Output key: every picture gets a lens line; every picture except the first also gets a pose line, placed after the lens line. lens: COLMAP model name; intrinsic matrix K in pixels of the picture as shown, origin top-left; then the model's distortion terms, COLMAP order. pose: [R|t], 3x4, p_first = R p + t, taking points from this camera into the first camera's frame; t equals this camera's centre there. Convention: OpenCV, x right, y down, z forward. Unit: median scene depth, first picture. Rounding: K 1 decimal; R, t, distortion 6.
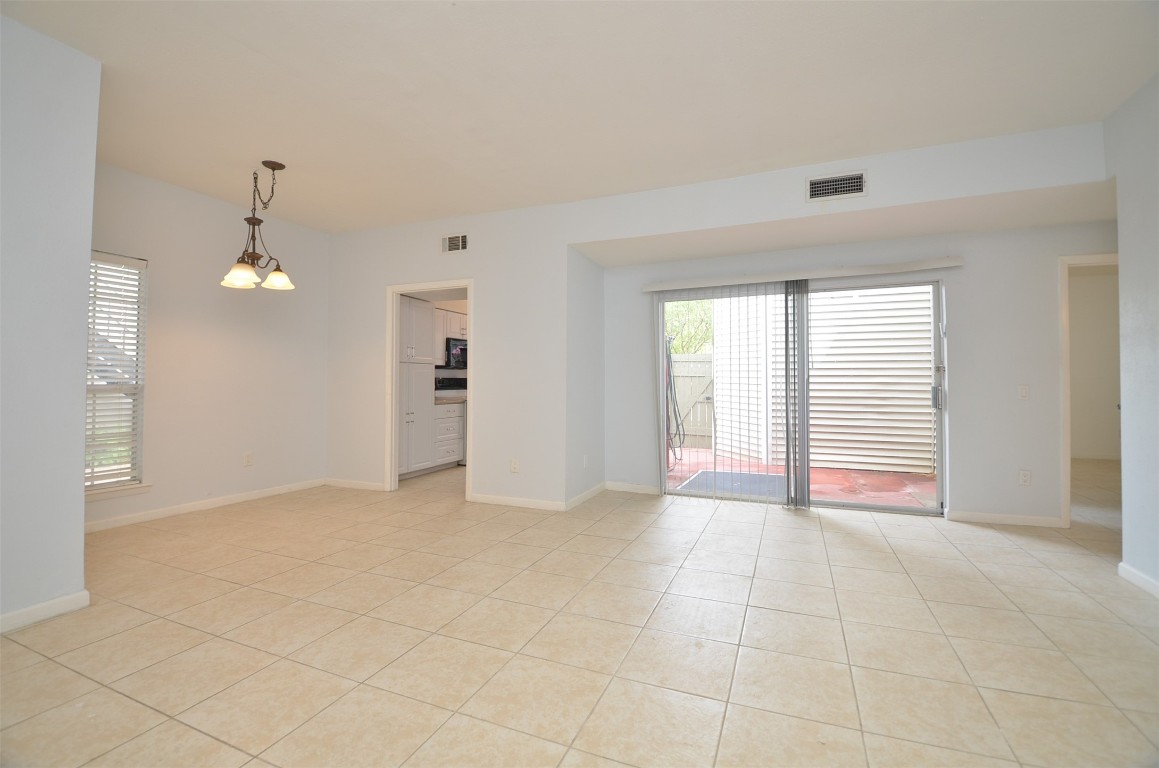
lens RADIAL K [[505.7, 0, 574.4], [0, 505.7, 370.7], [0, 0, 1]] dist [0.019830, -0.029112]
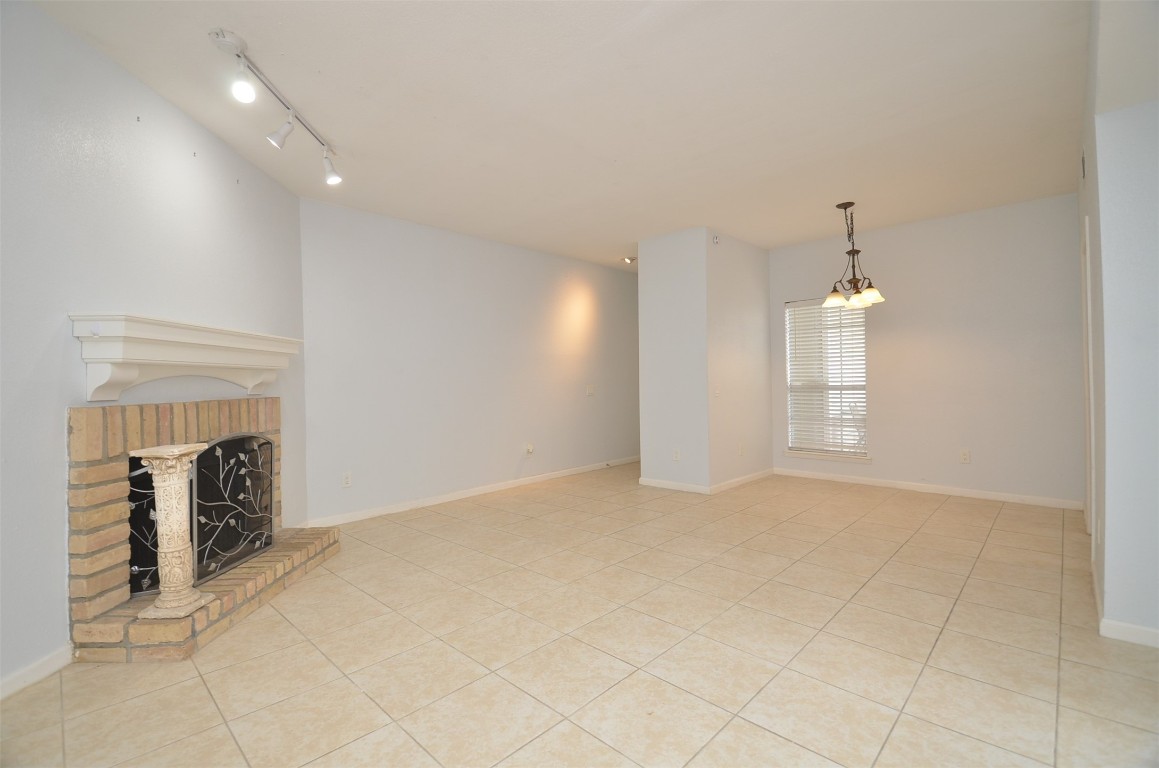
lens RADIAL K [[508.0, 0, 582.2], [0, 508.0, 378.2], [0, 0, 1]] dist [0.015972, -0.024311]
pose [[-0.346610, -0.003331, -0.938003, 0.735411], [0.034330, 0.999279, -0.016234, 0.005806], [0.937381, -0.037829, -0.346246, 0.785810]]
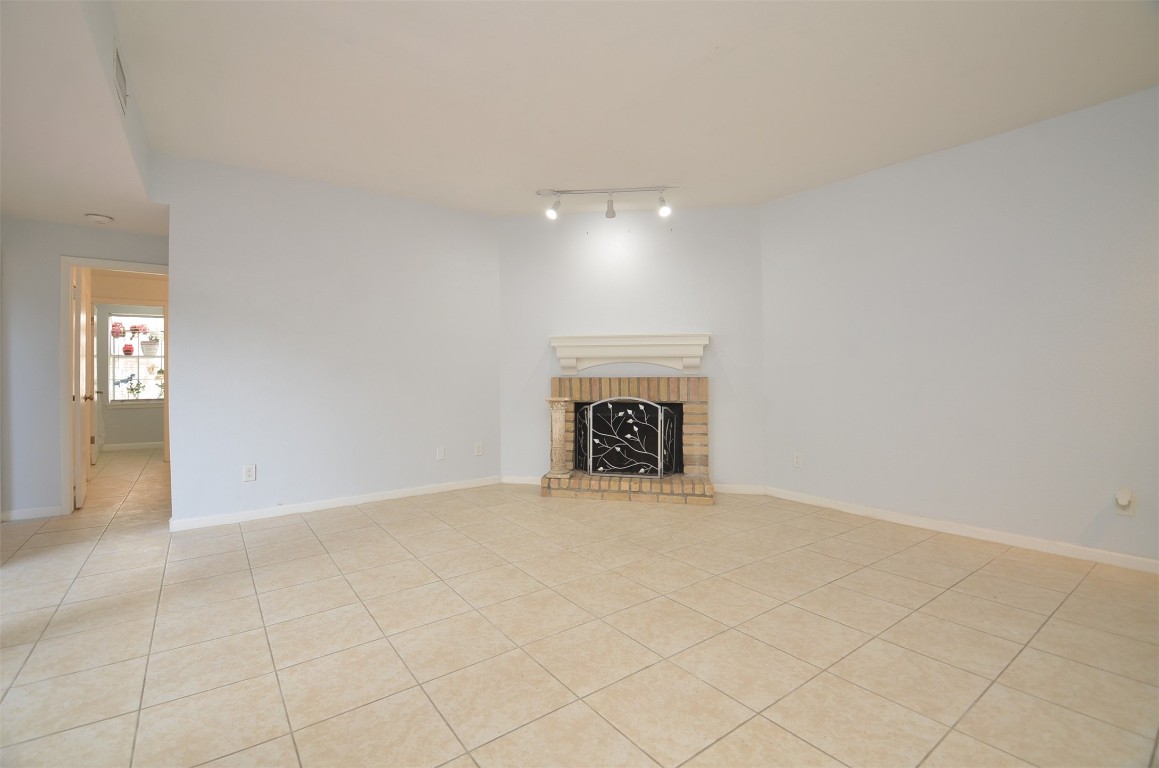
lens RADIAL K [[515.8, 0, 572.6], [0, 515.8, 371.6], [0, 0, 1]] dist [0.024901, -0.031335]
pose [[-0.857643, 0.002198, 0.514241, -0.306764], [-0.010331, 0.999715, -0.021504, 0.022852], [-0.514142, -0.023755, -0.857376, 1.179065]]
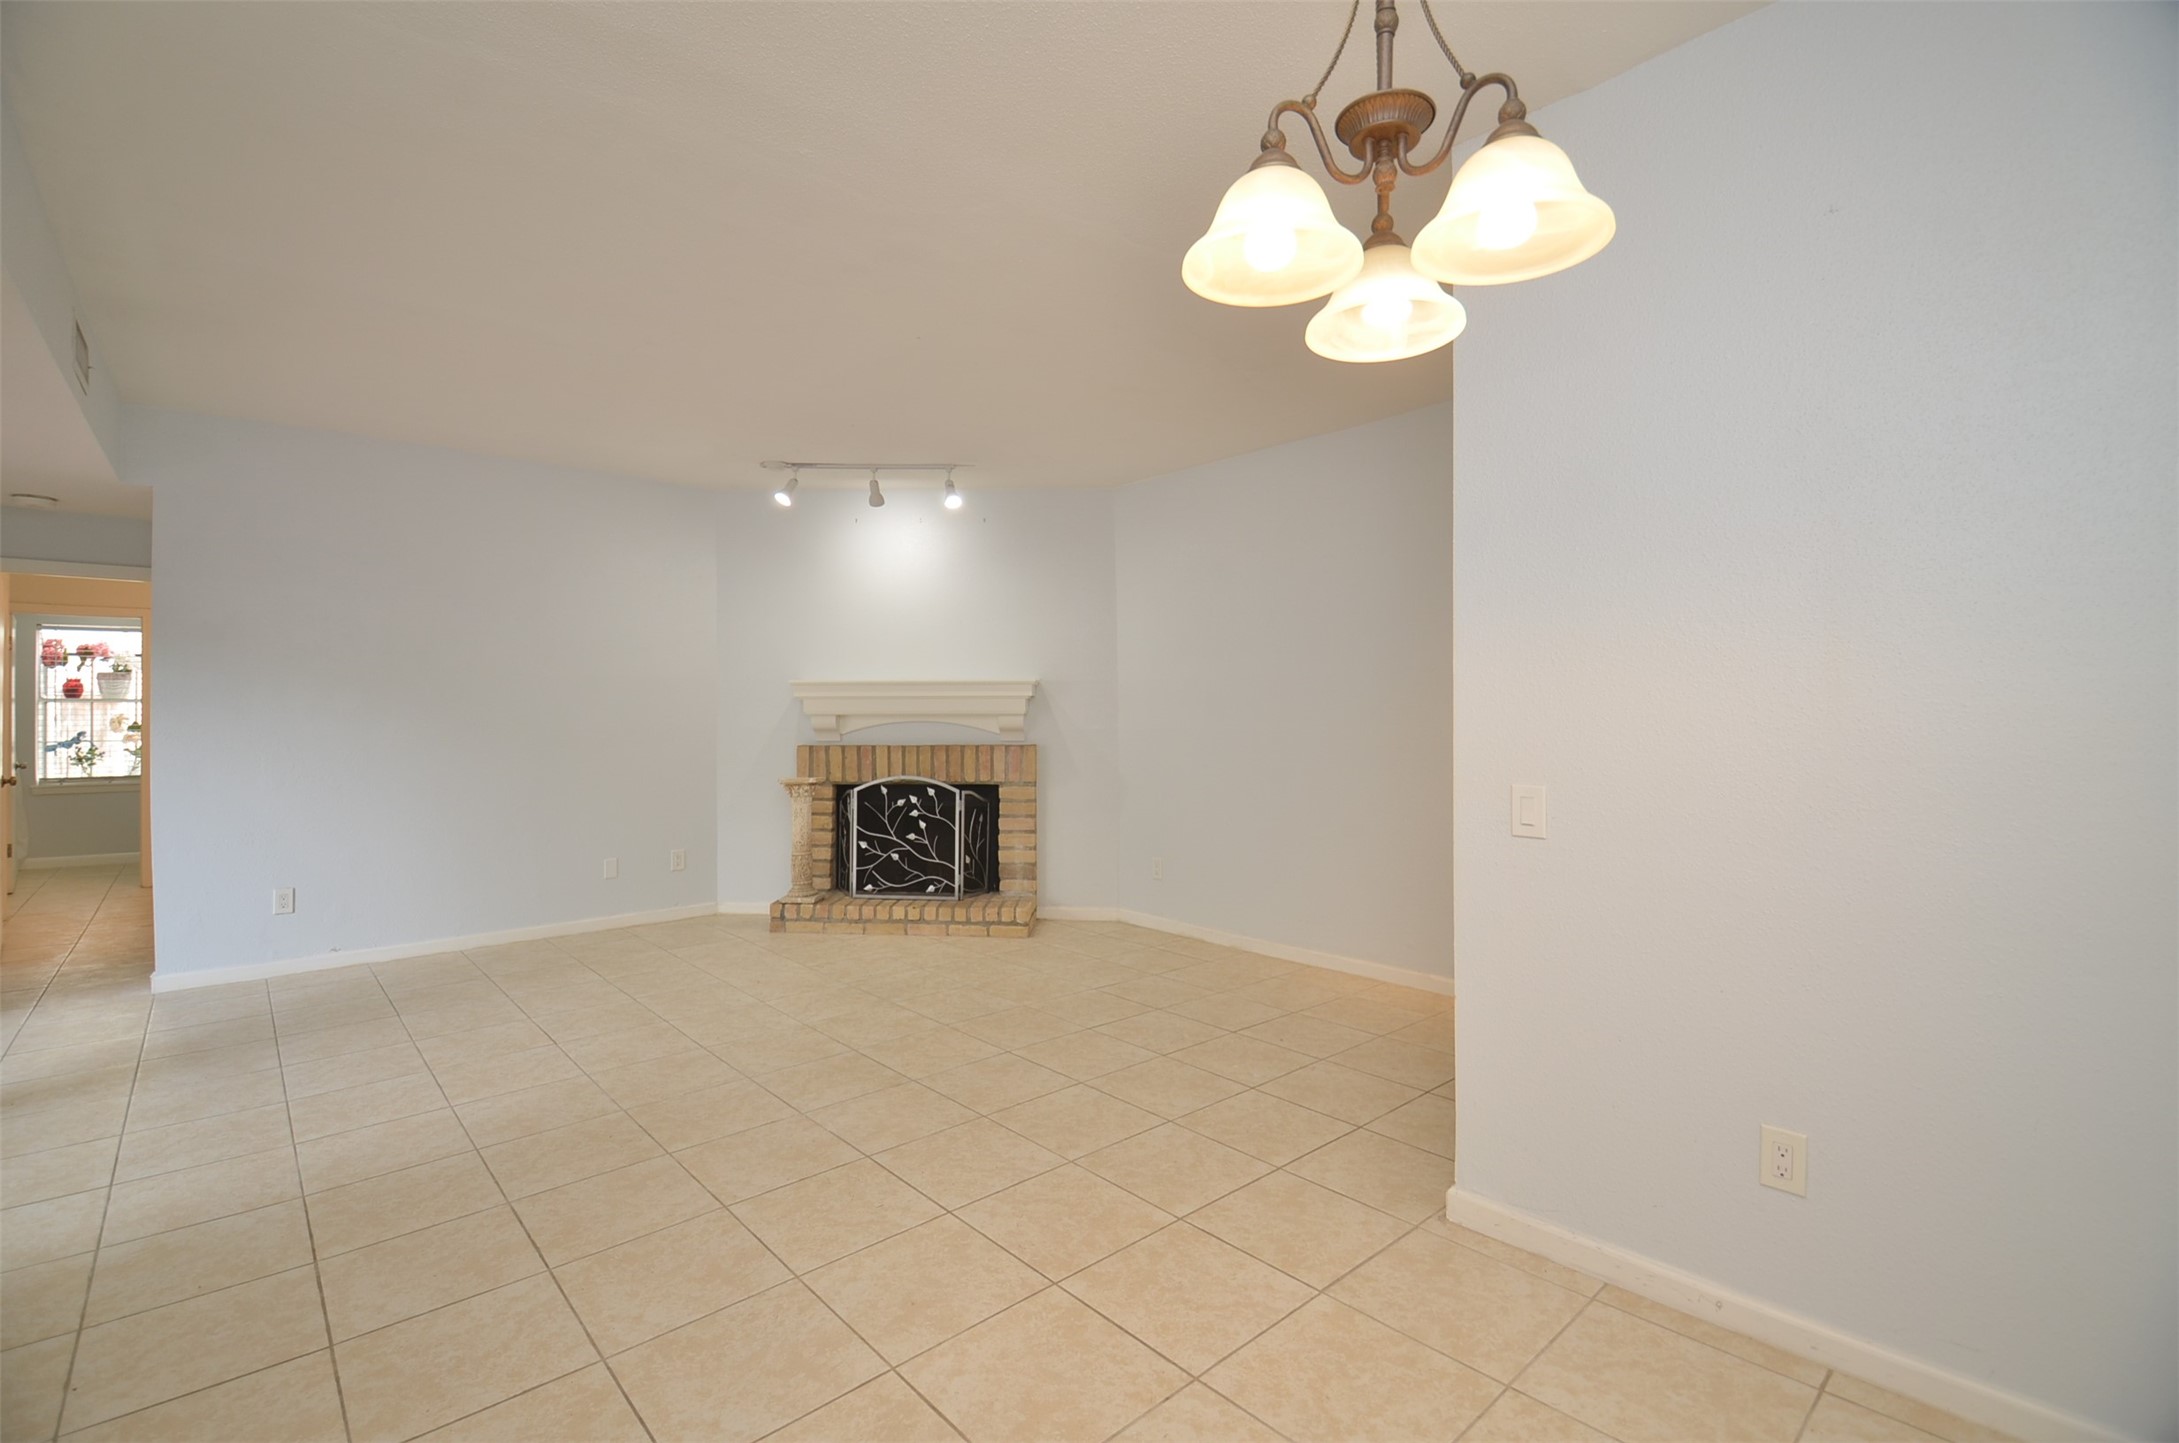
lens RADIAL K [[977.7, 0, 1088.9], [0, 977.7, 702.5], [0, 0, 1]] dist [0.000640, -0.014250]
pose [[-0.908404, 0.002984, 0.418083, -0.672629], [-0.009309, 0.999582, -0.027360, -0.019643], [-0.417990, -0.028745, -0.907997, 1.321183]]
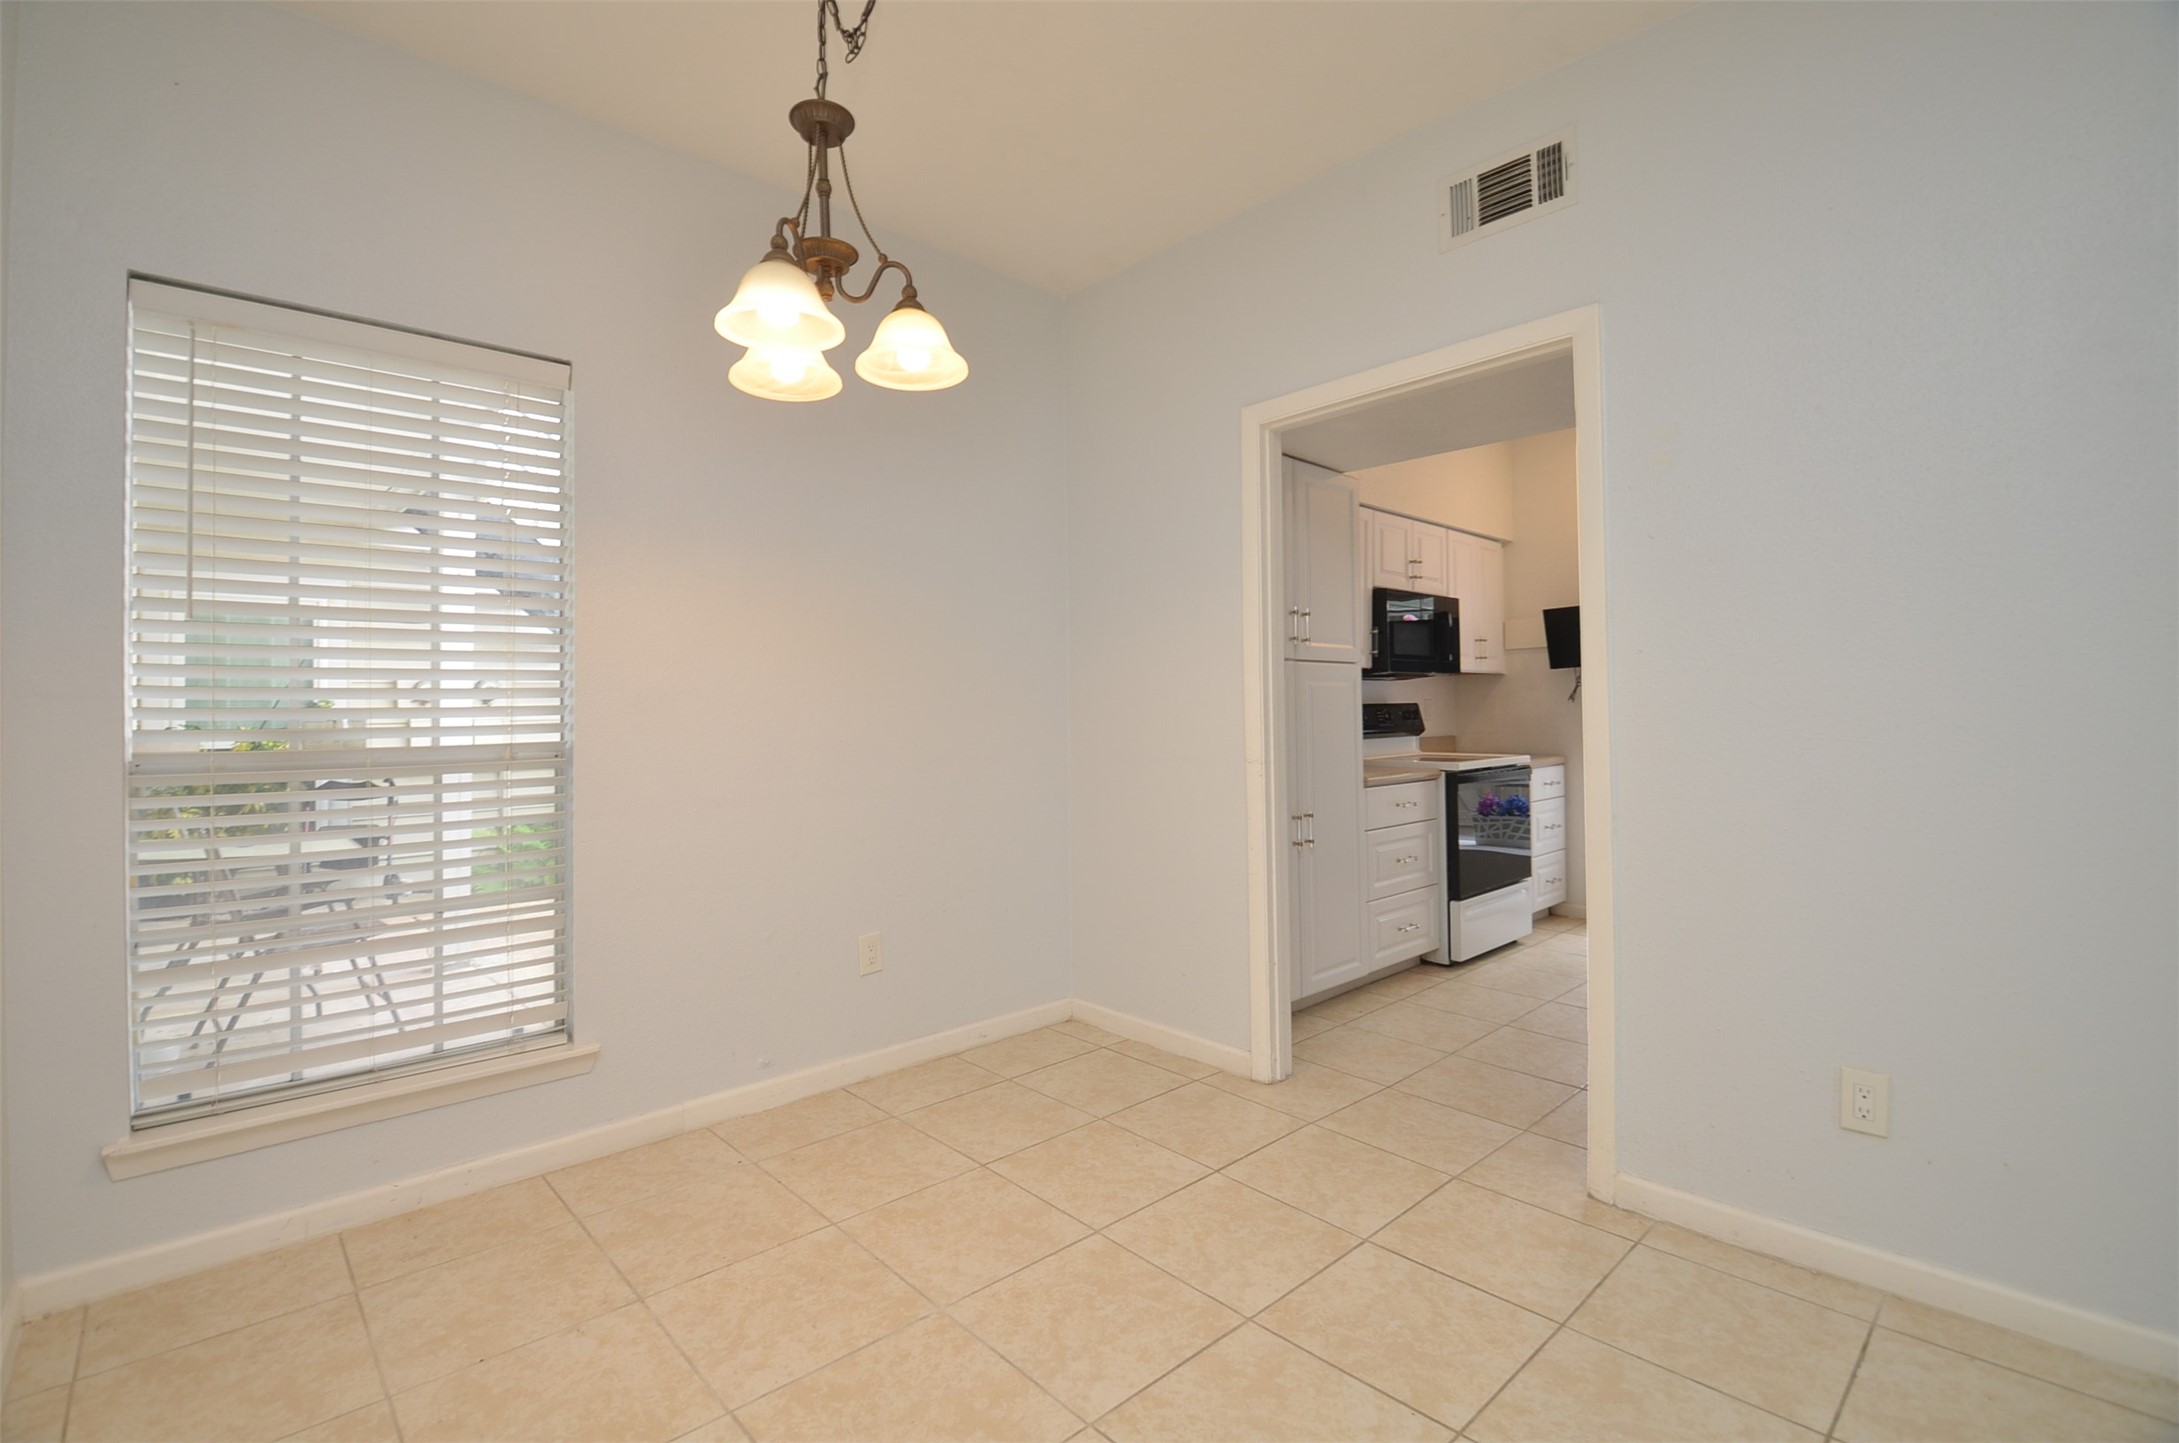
lens RADIAL K [[958.8, 0, 1084.4], [0, 958.8, 704.8], [0, 0, 1]] dist [0.019650, -0.030529]
pose [[0.913277, -0.016752, -0.406995, -0.306449], [0.024547, 0.999602, 0.013938, 0.001602], [0.406600, -0.022719, 0.913324, 0.584549]]
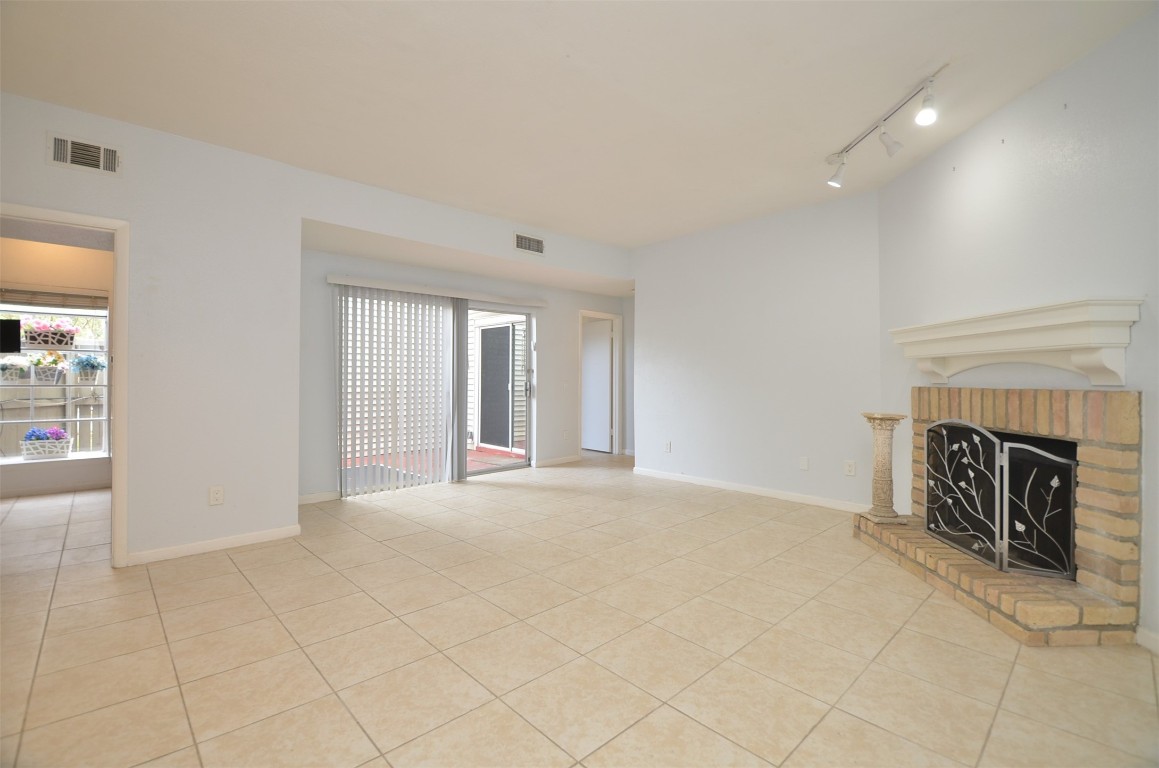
lens RADIAL K [[510.0, 0, 572.1], [0, 510.0, 368.7], [0, 0, 1]] dist [-0.000030, -0.013736]
pose [[0.410674, 0.015565, 0.911650, -0.699082], [-0.021401, 0.999743, -0.007428, -0.001979], [-0.911531, -0.016459, 0.410901, 0.273688]]
